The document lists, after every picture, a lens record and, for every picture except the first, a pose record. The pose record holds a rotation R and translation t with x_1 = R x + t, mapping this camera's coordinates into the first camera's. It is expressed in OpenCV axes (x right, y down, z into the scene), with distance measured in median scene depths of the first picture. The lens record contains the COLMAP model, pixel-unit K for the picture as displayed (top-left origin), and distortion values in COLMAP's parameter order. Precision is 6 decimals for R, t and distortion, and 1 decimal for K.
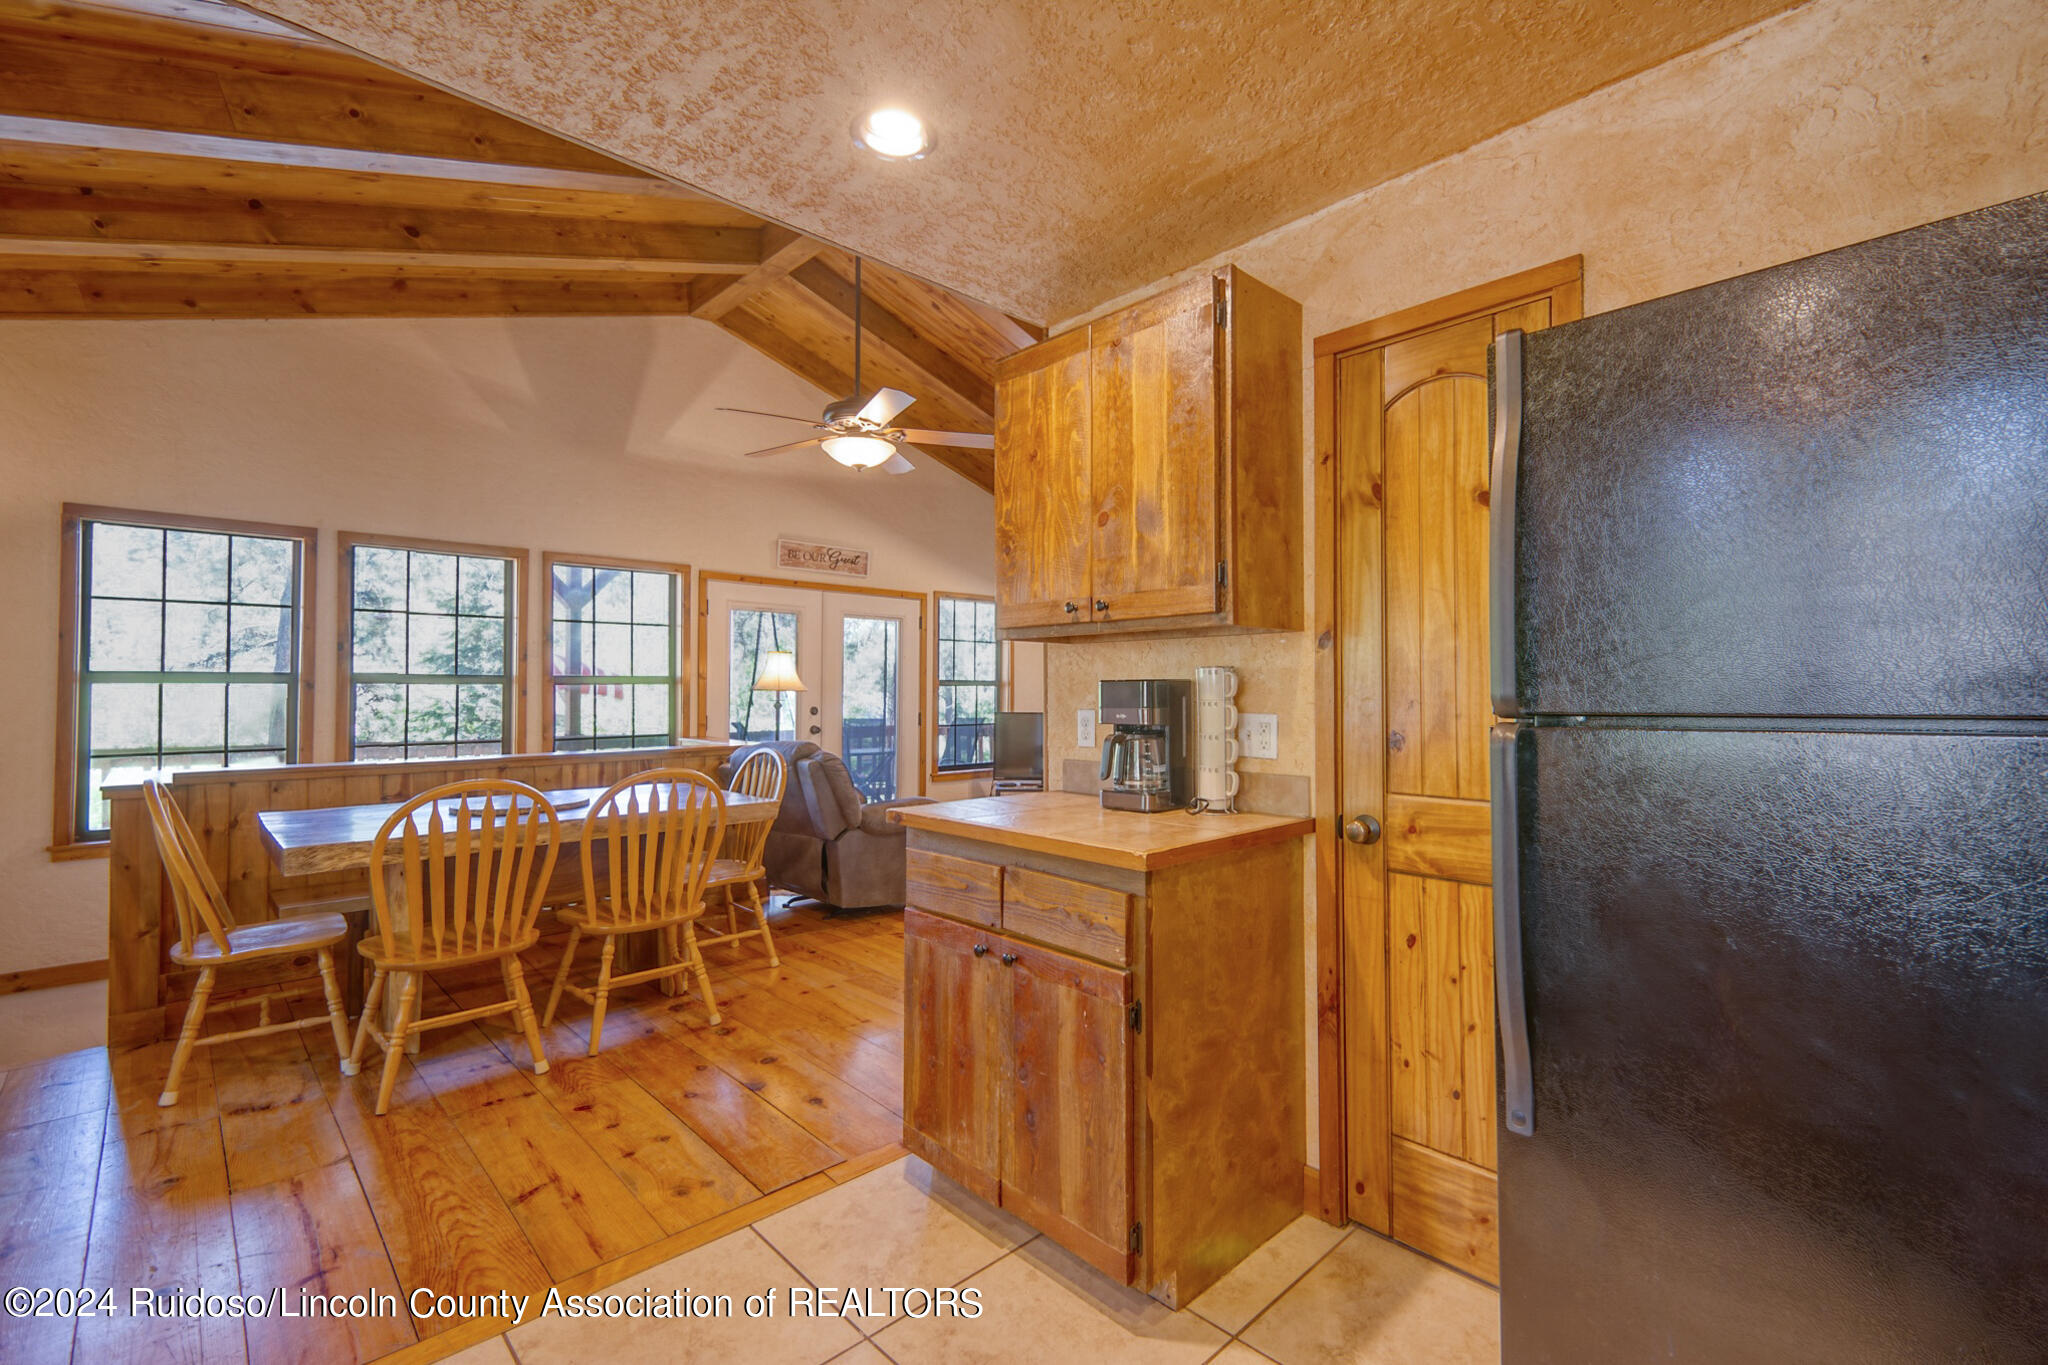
lens RADIAL K [[890.5, 0, 1048.3], [0, 890.5, 673.3], [0, 0, 1]] dist [0.013305, -0.002974]
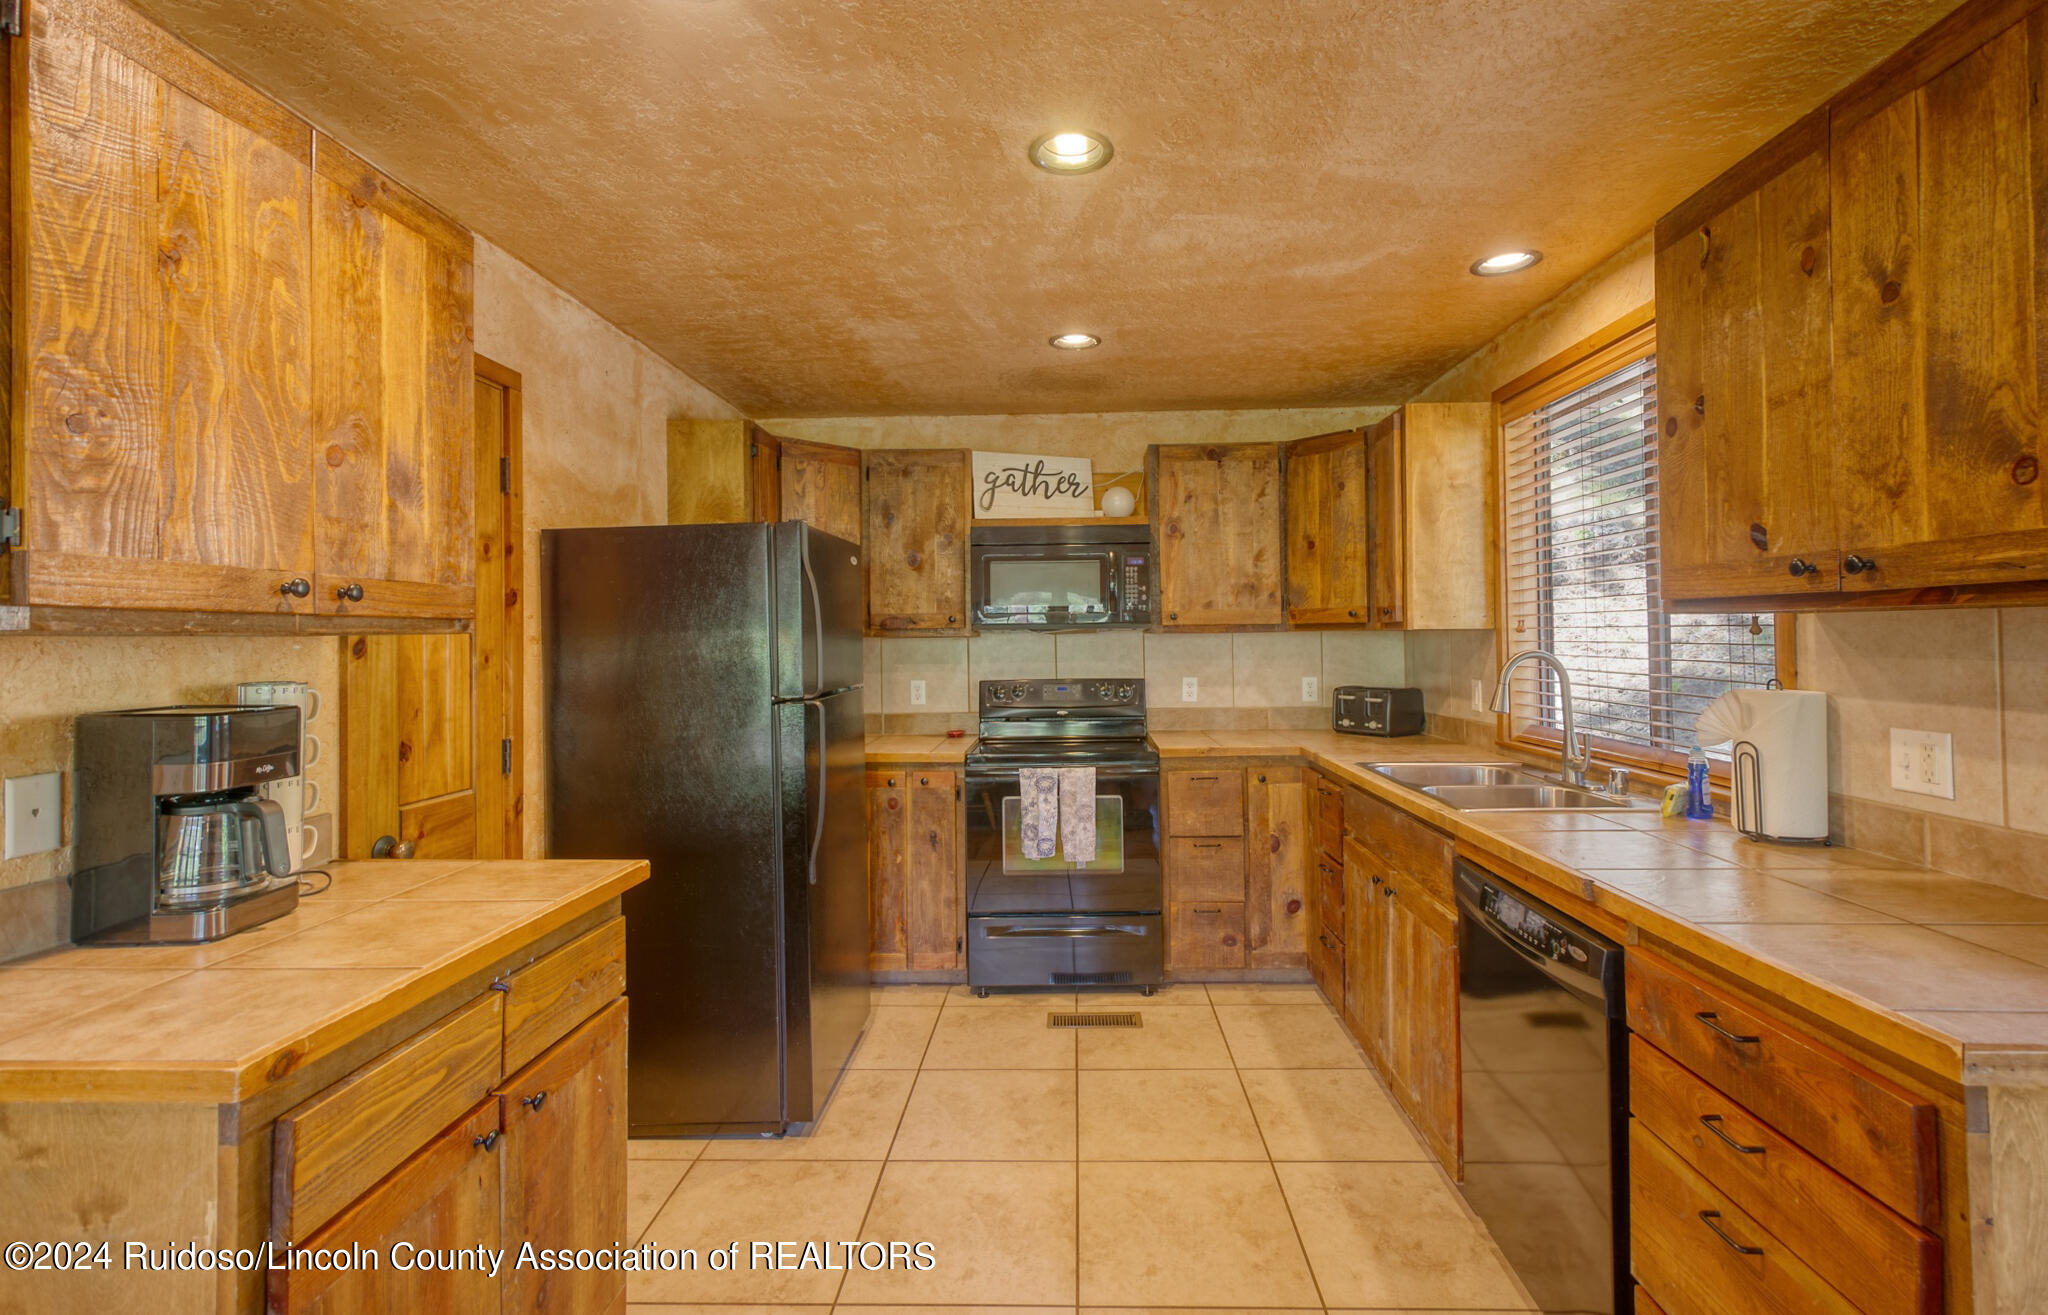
lens RADIAL K [[895.4, 0, 1046.5], [0, 895.4, 622.2], [0, 0, 1]] dist [0.014651, -0.005019]
pose [[-0.691831, 0.020749, 0.721762, -0.340066], [-0.002846, 0.999501, -0.031461, -0.015660], [-0.722054, -0.023820, -0.691426, 0.484042]]
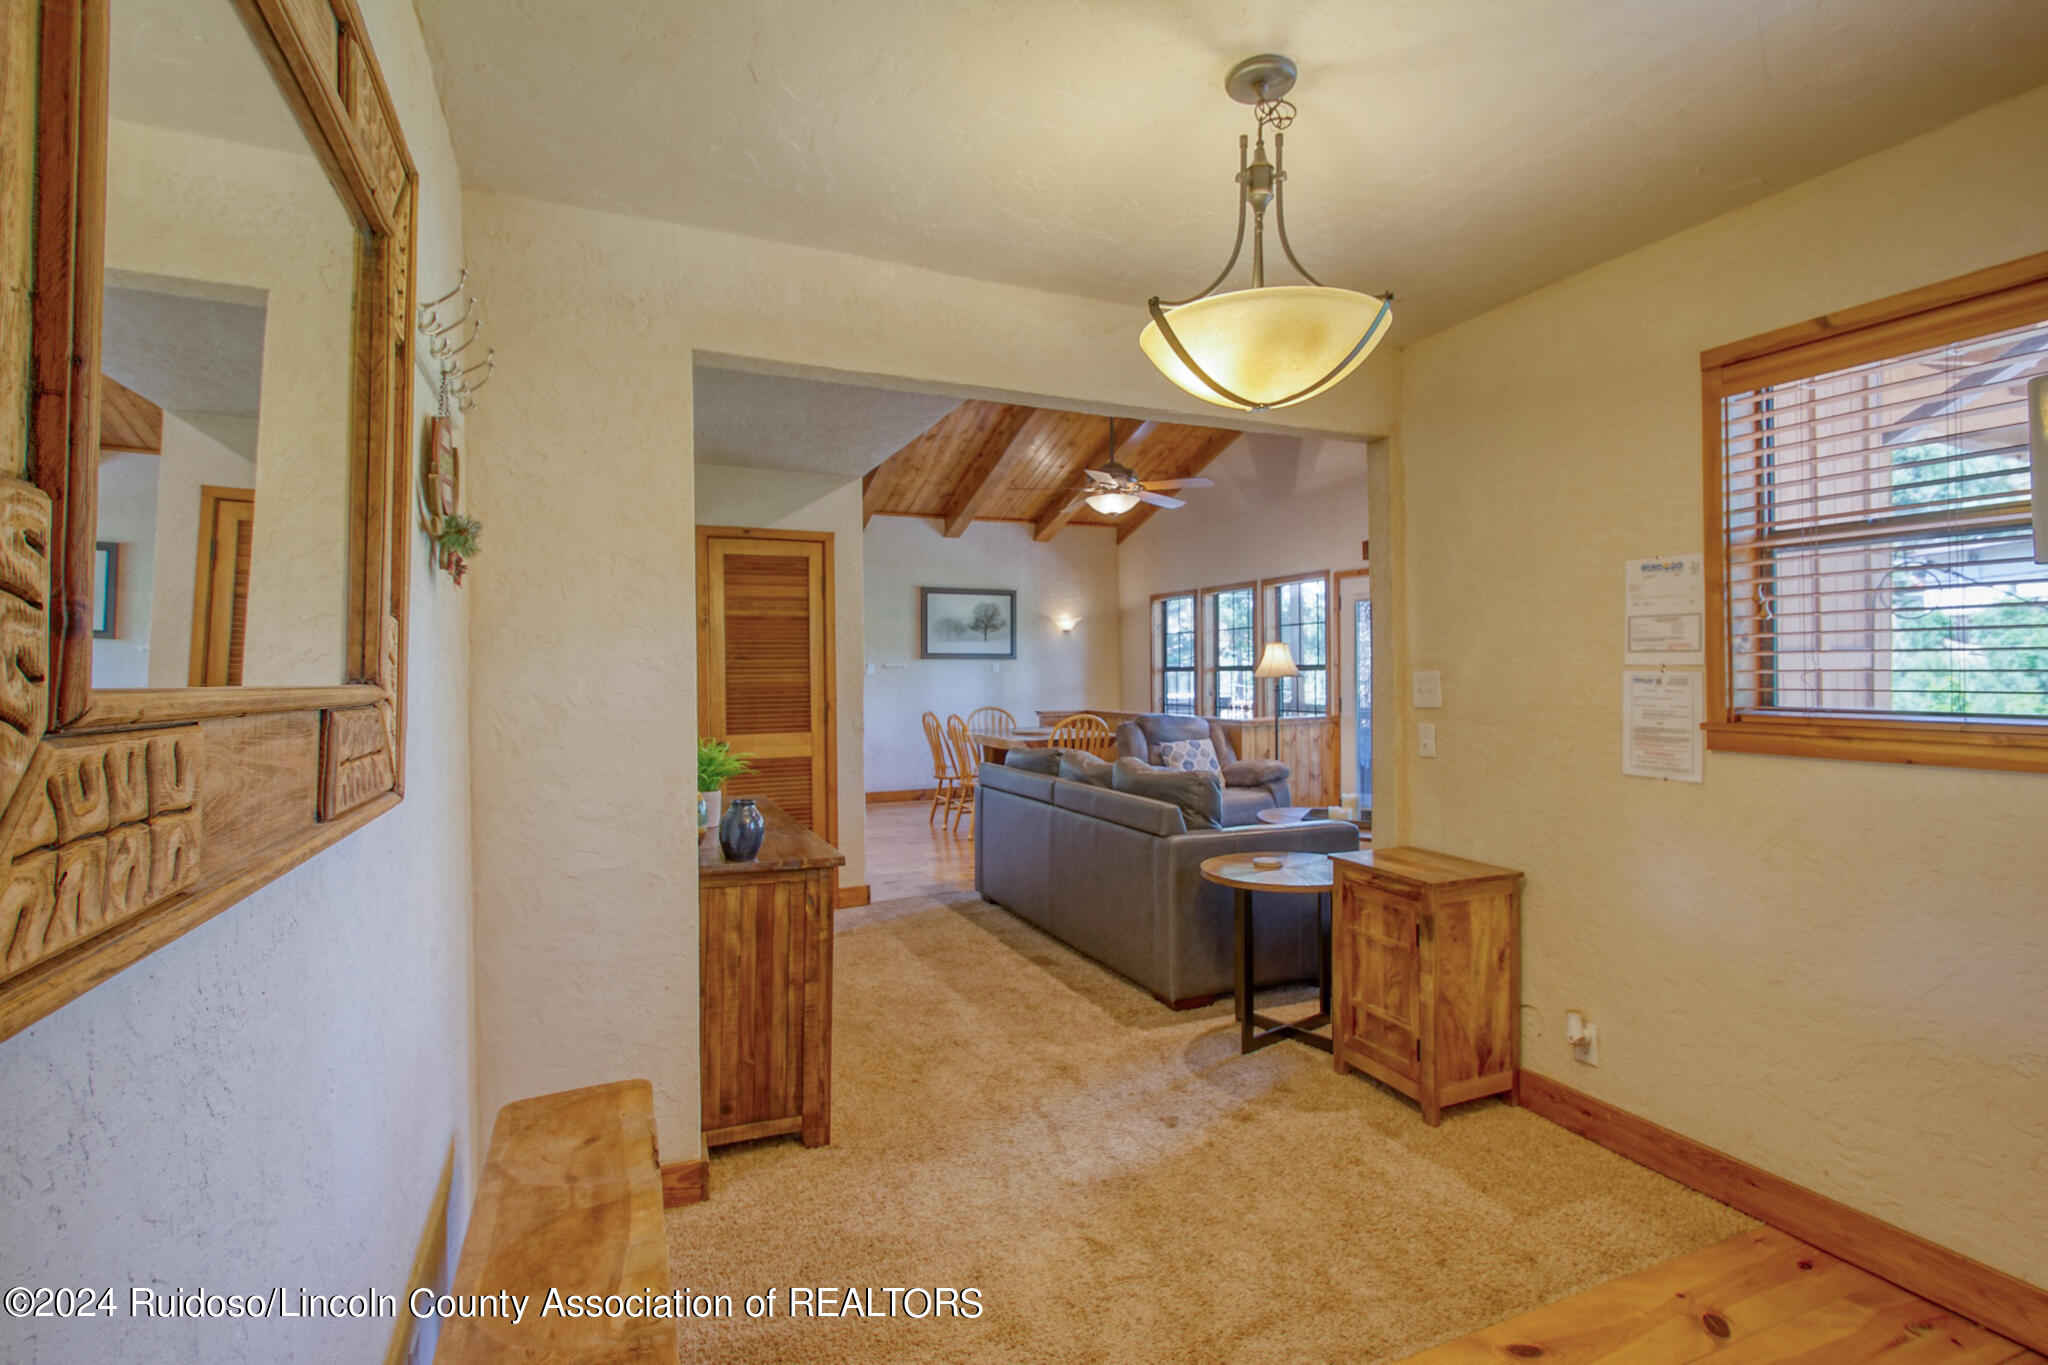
lens RADIAL K [[1007.7, 0, 1043.8], [0, 1007.7, 669.0], [0, 0, 1]] dist [0.001946, 0.000158]
pose [[-0.348429, 0.000344, -0.937335, 1.184362], [0.027364, 0.999577, -0.009805, 0.015487], [0.936936, -0.029066, -0.348292, 1.337495]]
